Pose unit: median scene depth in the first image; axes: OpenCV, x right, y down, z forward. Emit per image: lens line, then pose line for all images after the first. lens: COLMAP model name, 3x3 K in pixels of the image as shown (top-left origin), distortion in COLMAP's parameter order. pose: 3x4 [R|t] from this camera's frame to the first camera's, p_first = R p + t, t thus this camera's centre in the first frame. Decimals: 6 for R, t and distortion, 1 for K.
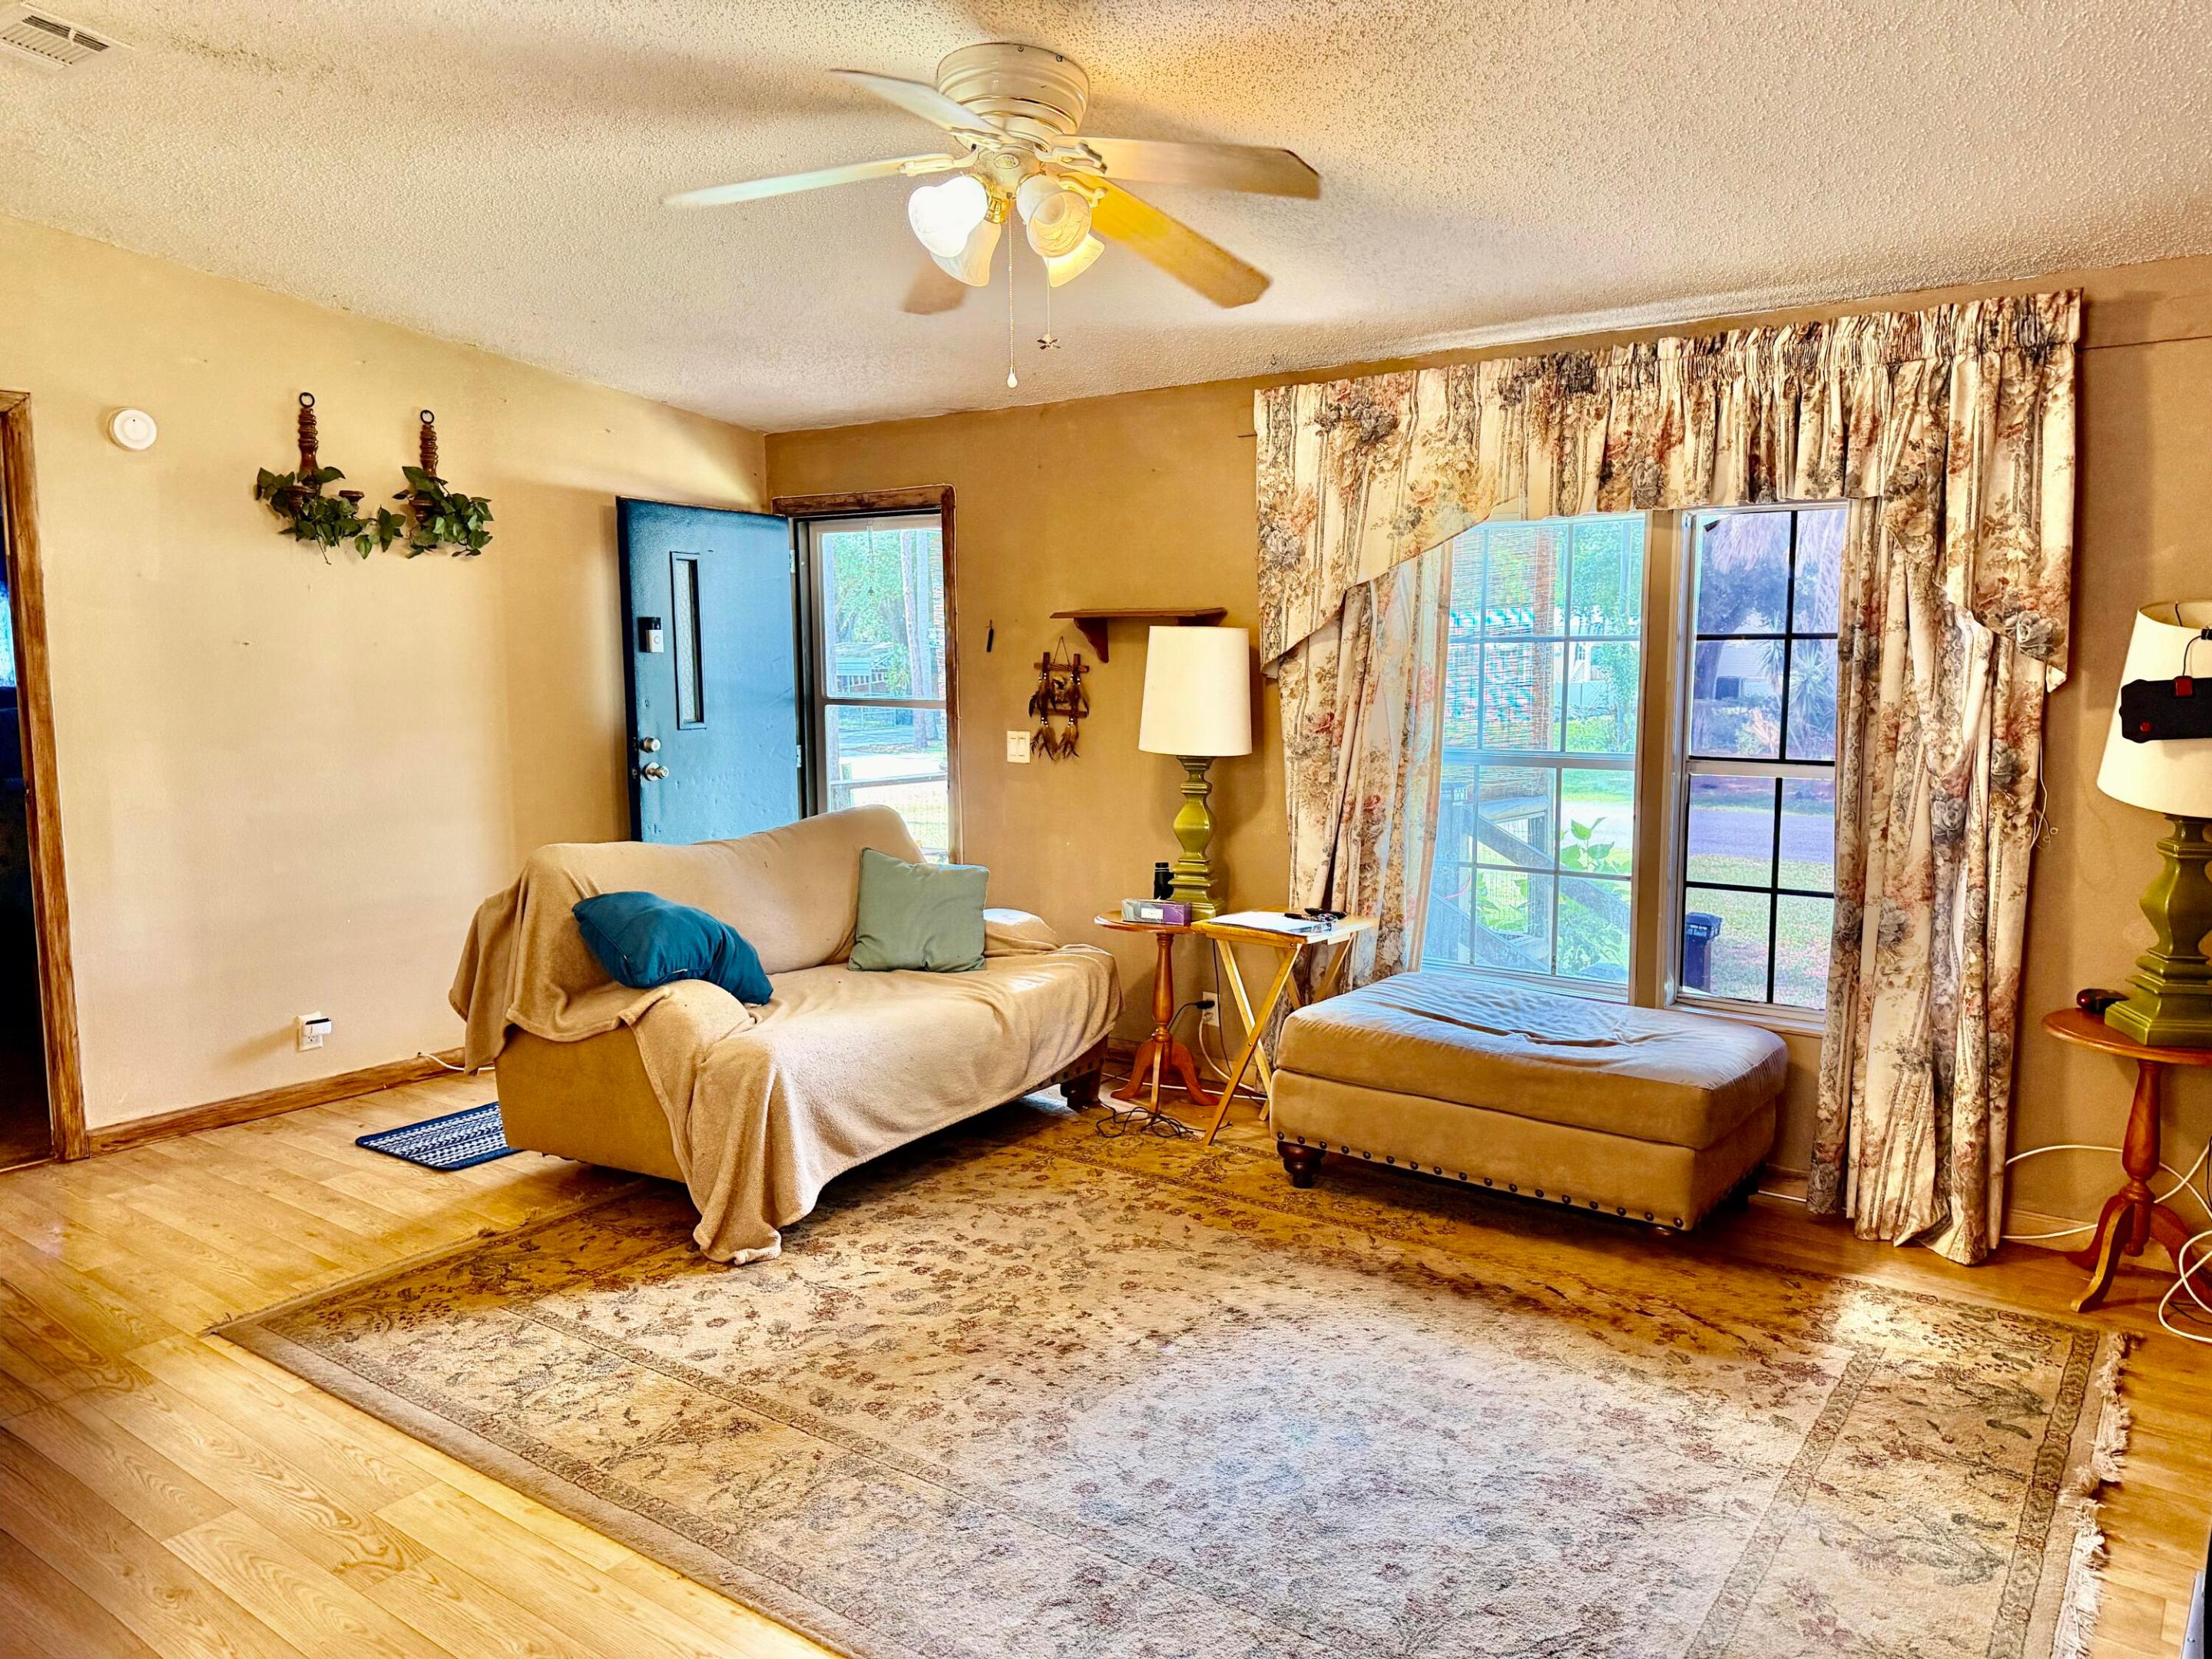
lens RADIAL K [[1544.6, 0, 1108.3], [0, 1544.6, 834.2], [0, 0, 1]] dist [0.116635, -0.164288]
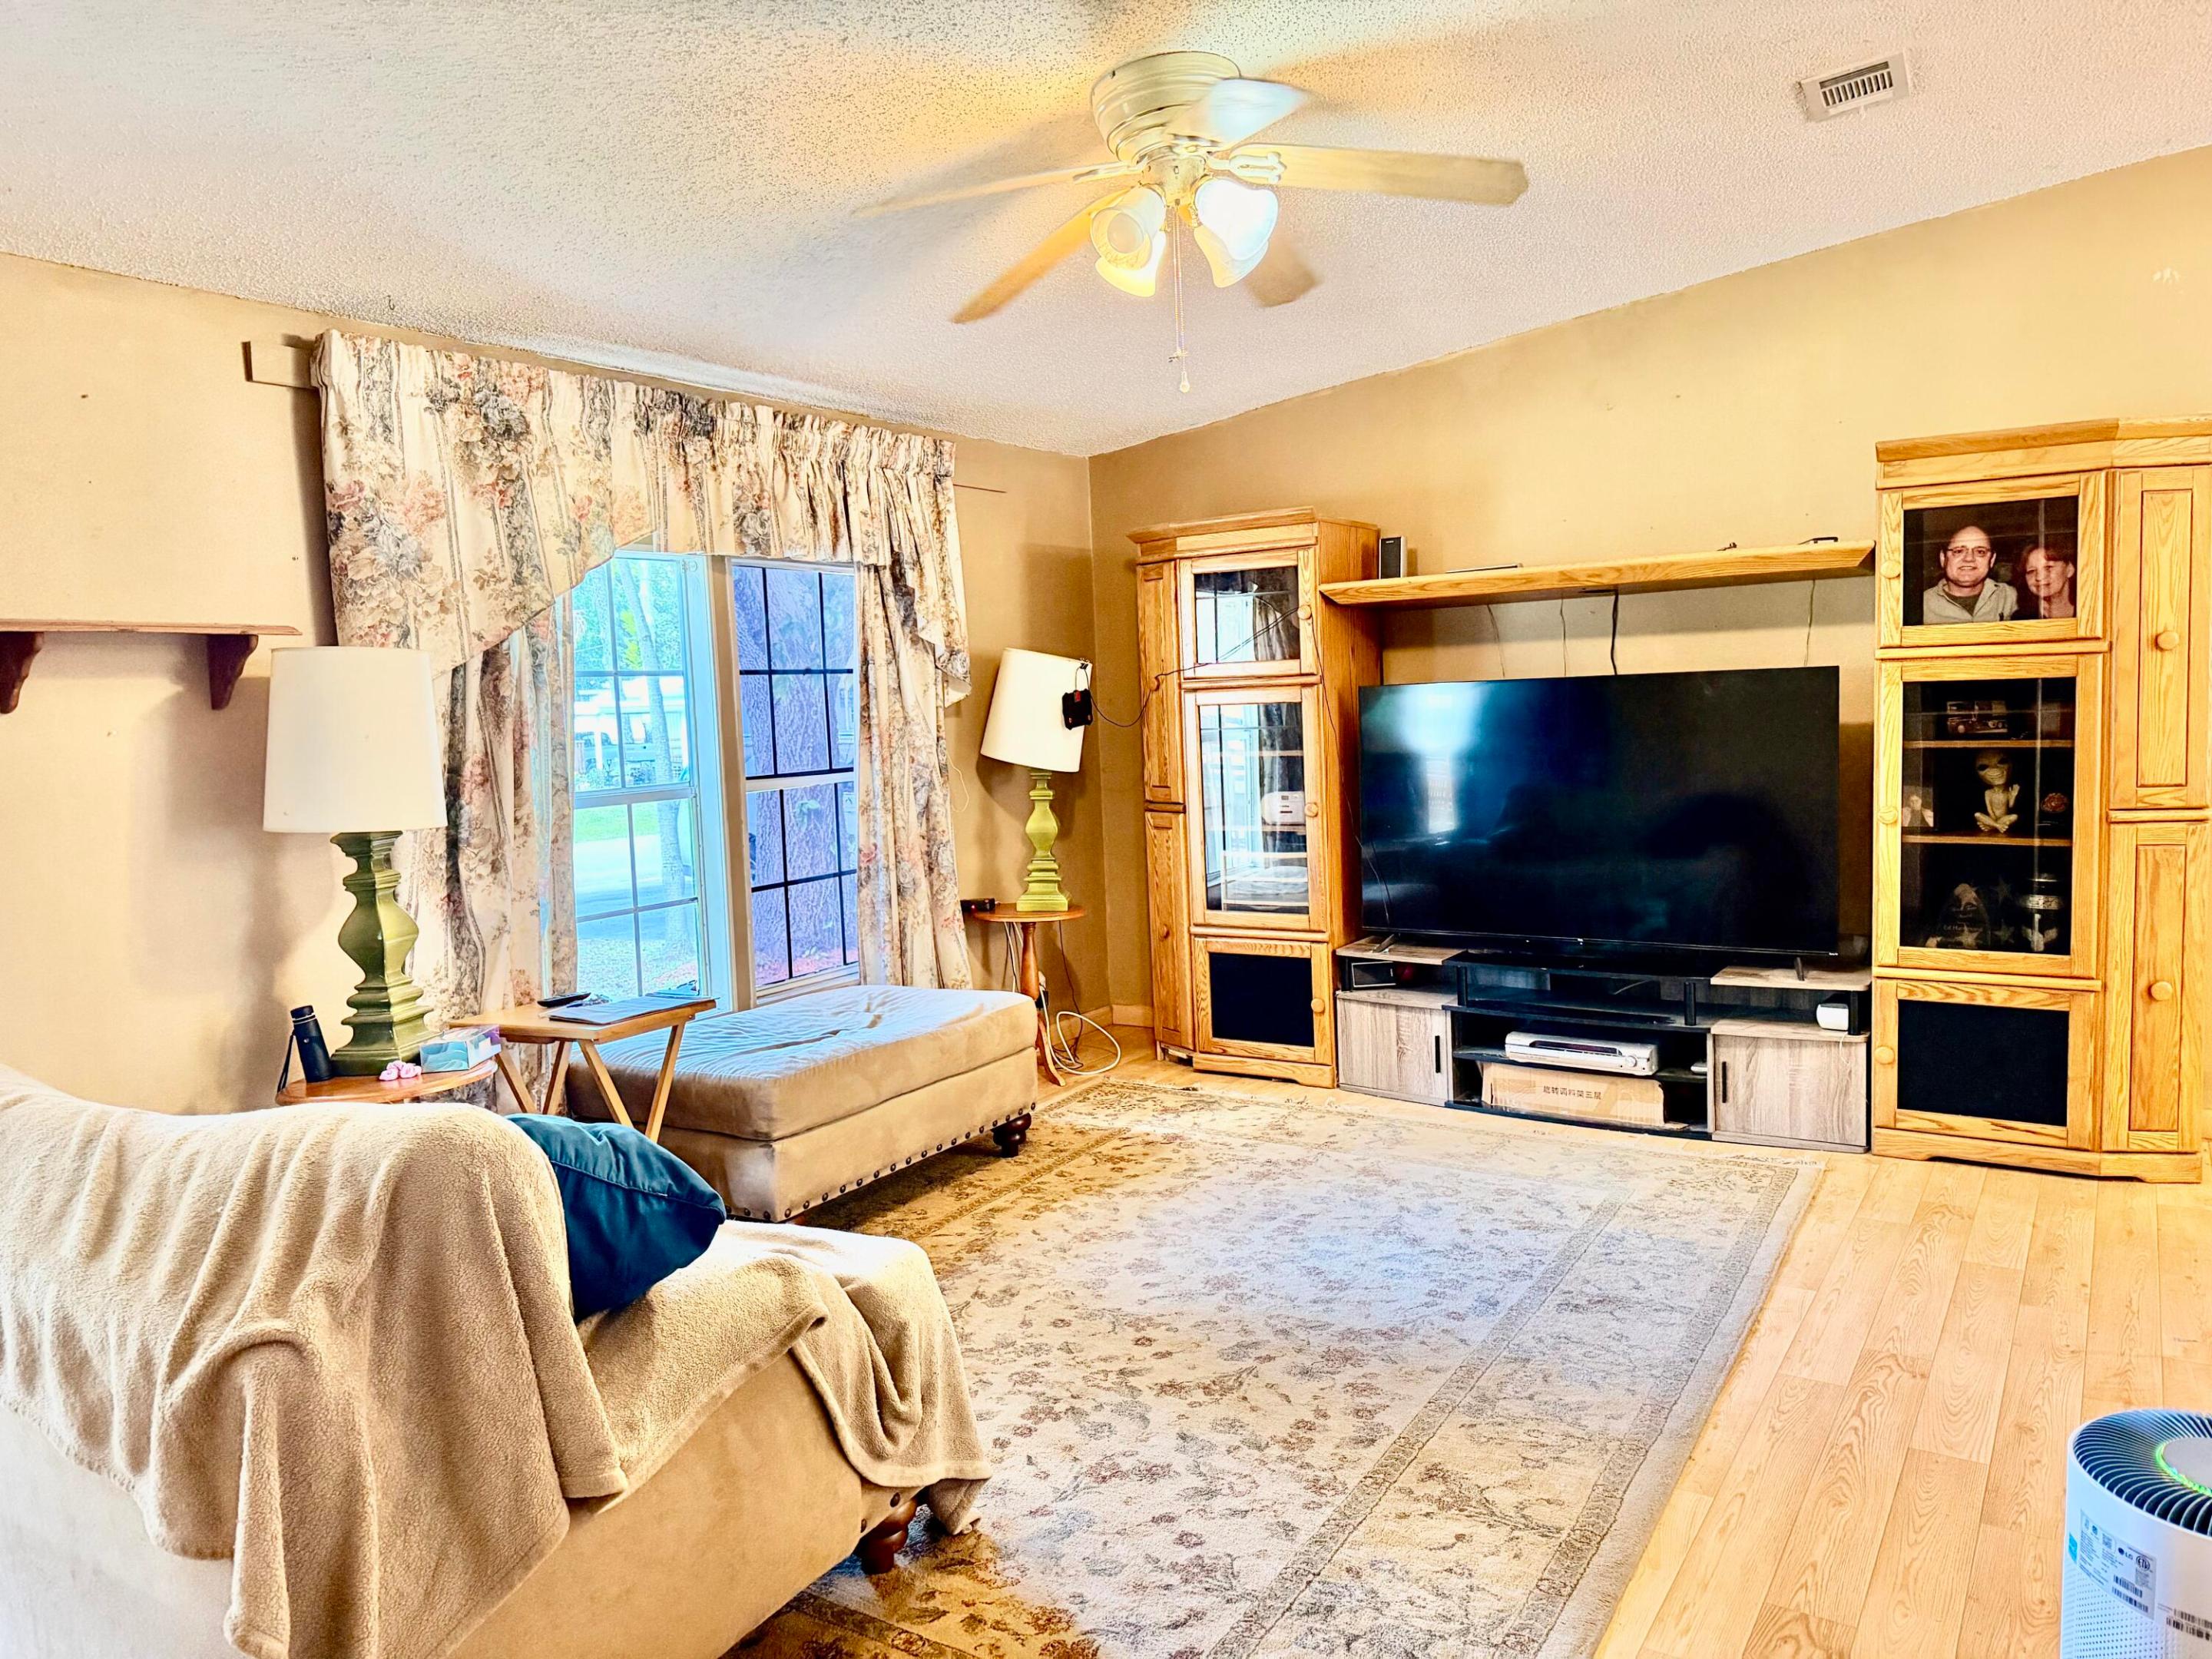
lens RADIAL K [[1581.3, 0, 1108.7], [0, 1581.3, 795.8], [0, 0, 1]] dist [0.083913, -0.062120]
pose [[-0.071057, -0.069750, 0.995031, -0.923974], [0.147701, 0.985819, 0.079652, -0.102364], [-0.986476, 0.152627, -0.059747, 0.958579]]
